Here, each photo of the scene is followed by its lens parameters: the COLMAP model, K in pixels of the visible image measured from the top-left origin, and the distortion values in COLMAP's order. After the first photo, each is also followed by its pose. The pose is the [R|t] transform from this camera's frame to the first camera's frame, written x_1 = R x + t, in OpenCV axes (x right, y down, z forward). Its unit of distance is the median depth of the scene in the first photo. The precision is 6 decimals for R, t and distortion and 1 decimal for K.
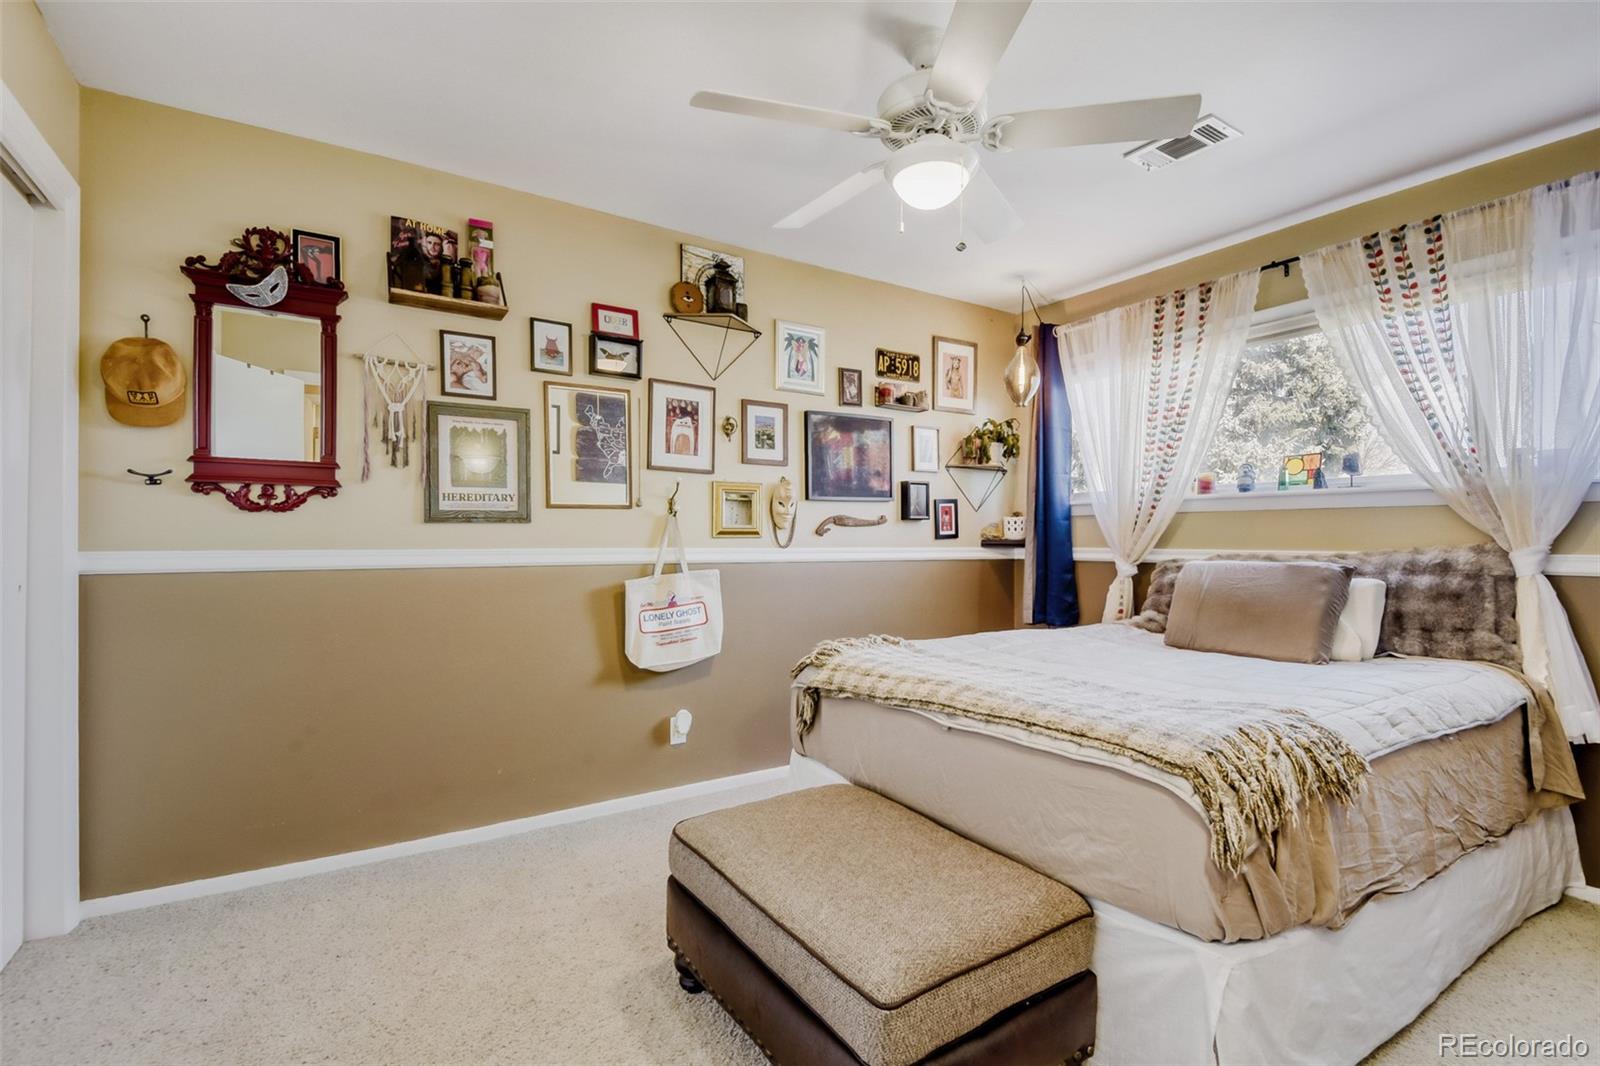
lens RADIAL K [[741.3, 0, 810.6], [0, 741.3, 533.0], [0, 0, 1]] dist [0.001328, -0.008087]
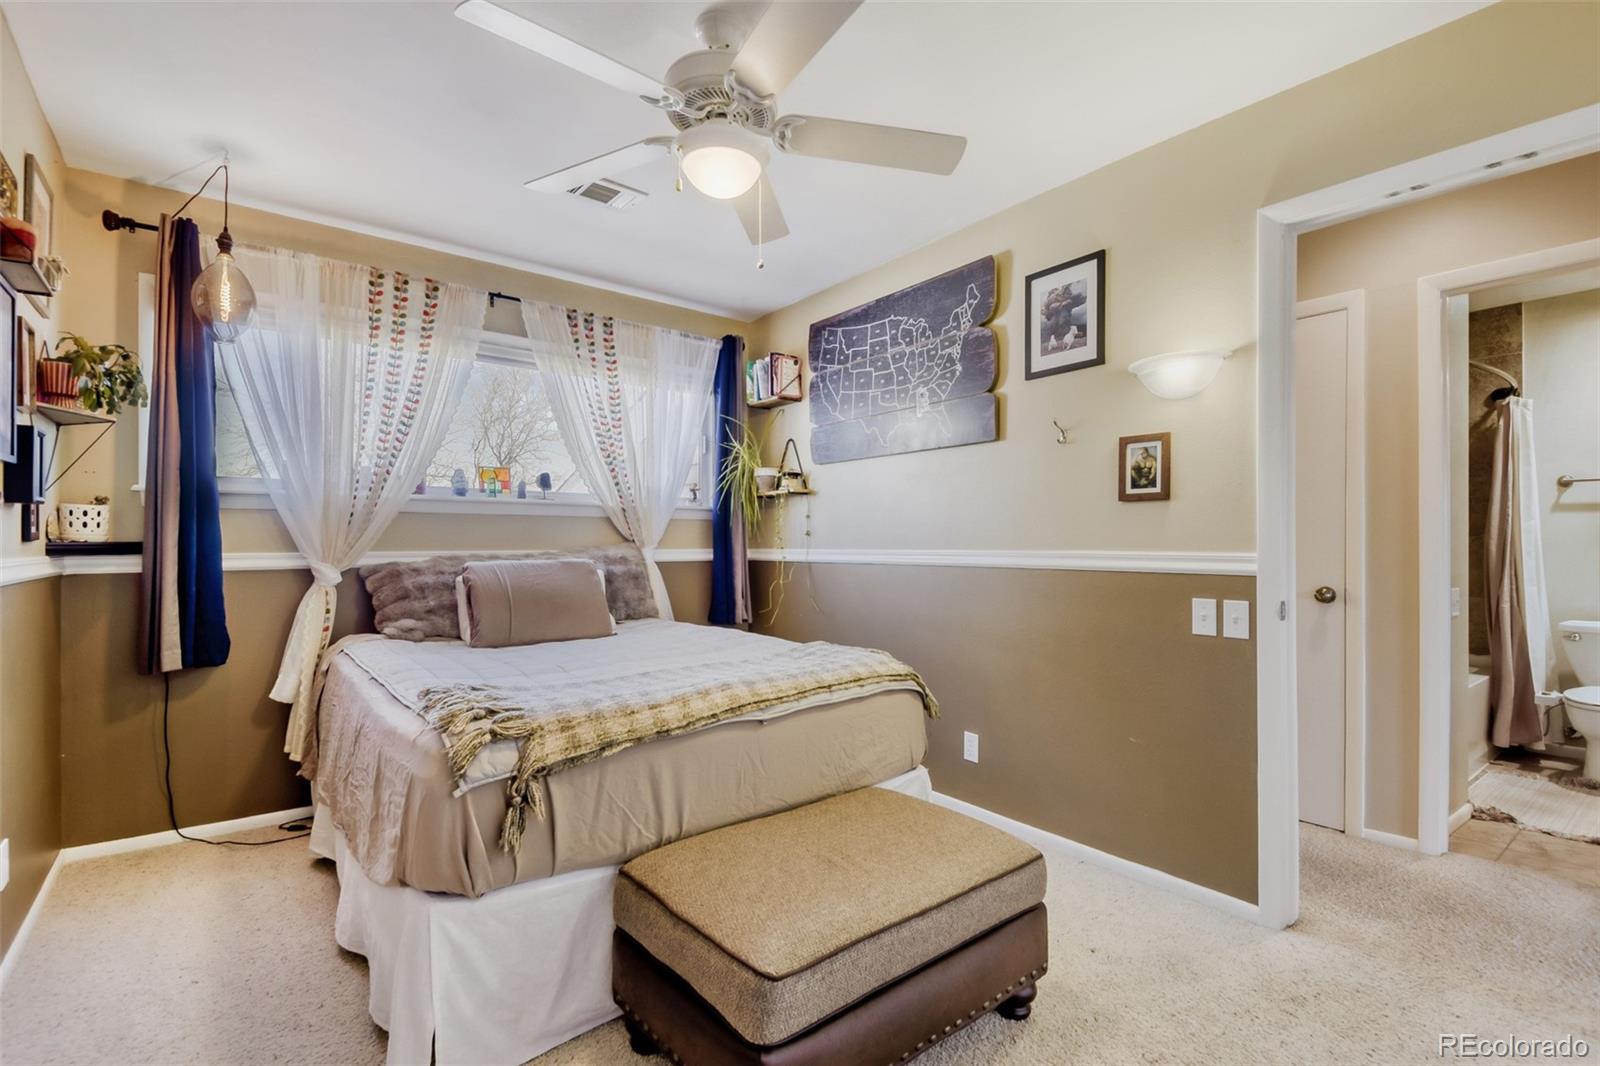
lens RADIAL K [[741.3, 0, 808.5], [0, 741.3, 537.8], [0, 0, 1]] dist [0.001328, -0.008087]
pose [[-0.134840, 0.002140, 0.990865, -0.550744], [-0.008261, 0.999960, -0.003284, 0.003748], [-0.990833, -0.008628, -0.134817, 0.690940]]
